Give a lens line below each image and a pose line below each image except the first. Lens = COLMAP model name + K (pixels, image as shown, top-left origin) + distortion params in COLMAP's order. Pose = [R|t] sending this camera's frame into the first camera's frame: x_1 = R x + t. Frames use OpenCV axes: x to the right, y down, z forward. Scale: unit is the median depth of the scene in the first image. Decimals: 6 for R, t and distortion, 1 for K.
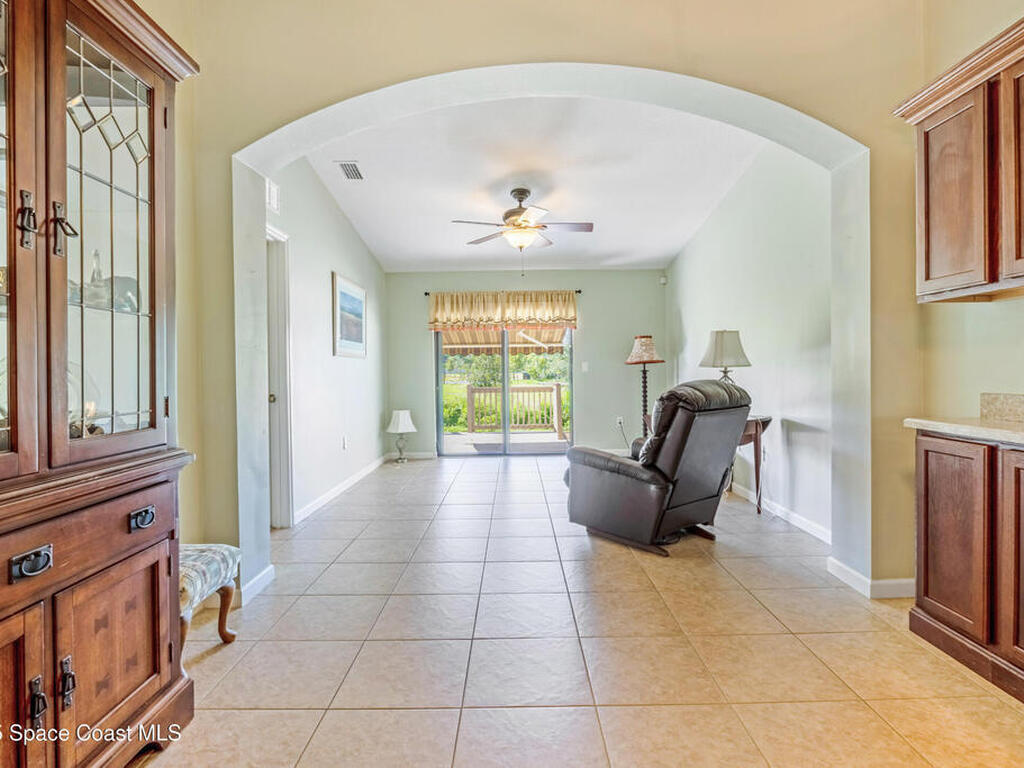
lens RADIAL K [[529.6, 0, 513.2], [0, 529.6, 379.8], [0, 0, 1]] dist [-0.005285, -0.000934]
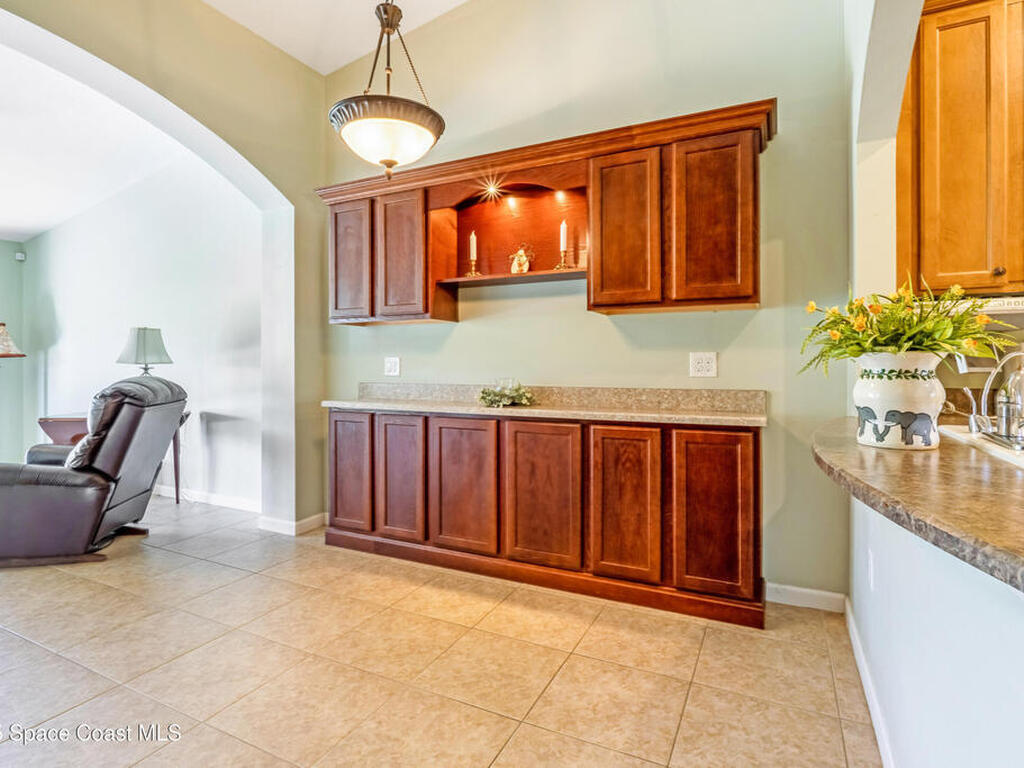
lens RADIAL K [[544.4, 0, 511.8], [0, 544.4, 365.0], [0, 0, 1]] dist [-0.002123, -0.000361]
pose [[0.447058, 0.013365, 0.894405, -0.217368], [0.008938, 0.999772, -0.019407, 0.004415], [-0.894460, 0.016670, 0.446836, -0.086871]]
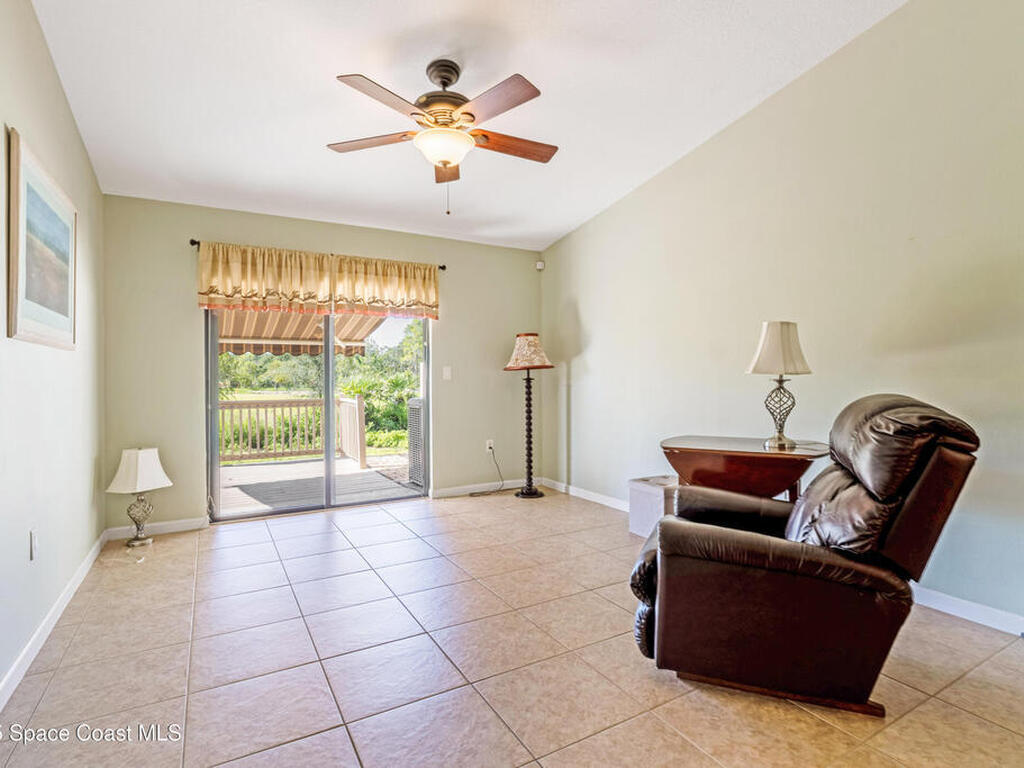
lens RADIAL K [[529.6, 0, 513.2], [0, 529.6, 379.8], [0, 0, 1]] dist [-0.005285, -0.000934]
pose [[0.865603, 0.004125, 0.500714, -0.261075], [0.003455, 0.999893, -0.014209, -0.008055], [-0.500719, 0.014029, 0.865496, 0.581892]]
